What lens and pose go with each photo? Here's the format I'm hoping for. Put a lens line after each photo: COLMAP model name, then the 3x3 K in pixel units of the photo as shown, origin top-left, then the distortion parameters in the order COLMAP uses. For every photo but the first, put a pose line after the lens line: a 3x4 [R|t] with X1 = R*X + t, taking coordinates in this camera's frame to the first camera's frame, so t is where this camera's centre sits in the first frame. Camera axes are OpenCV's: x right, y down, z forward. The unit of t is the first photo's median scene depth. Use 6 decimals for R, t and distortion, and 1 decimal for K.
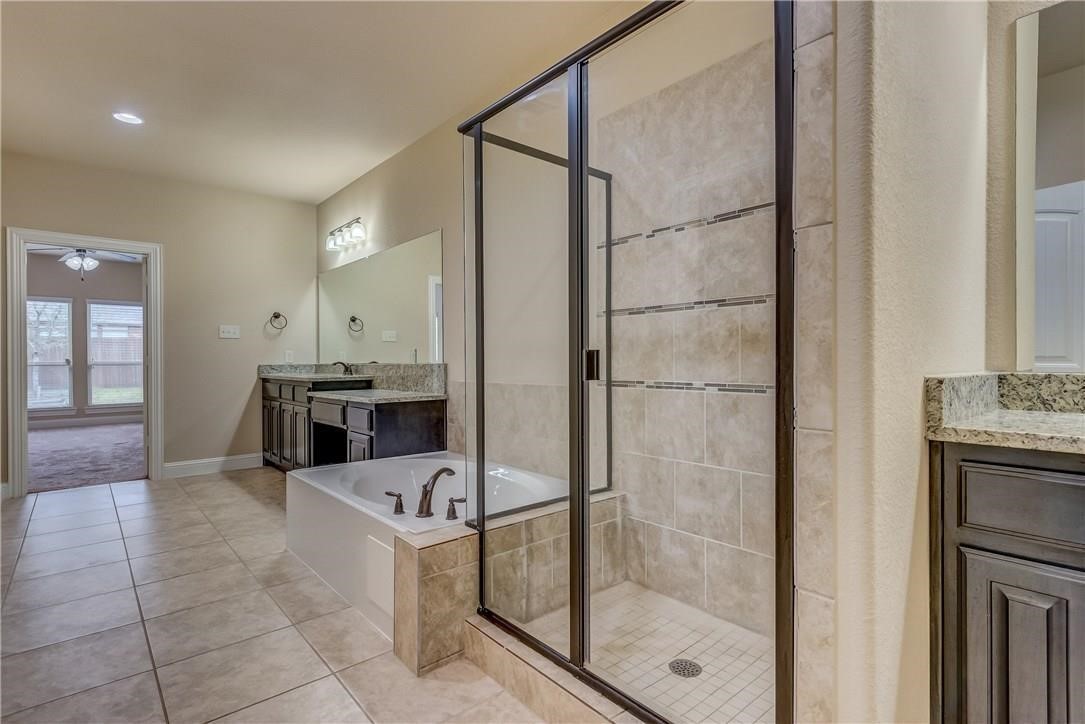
lens RADIAL K [[521.0, 0, 546.4], [0, 521.0, 362.1], [0, 0, 1]] dist [-0.000963, 0.000019]
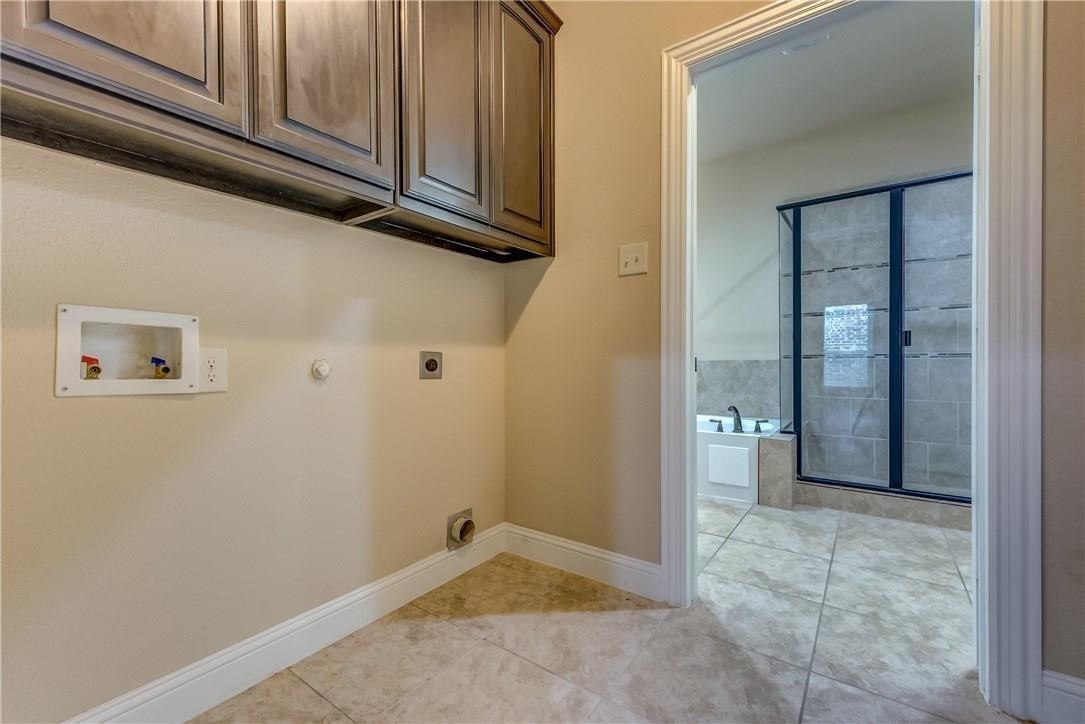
lens RADIAL K [[436.3, 0, 541.7], [0, 436.3, 362.5], [0, 0, 1]] dist [0.004152, -0.000131]
pose [[0.979664, -0.004269, 0.200598, -1.085527], [0.004223, 0.999991, 0.000659, 0.060743], [-0.200599, 0.000201, 0.979673, -0.252737]]
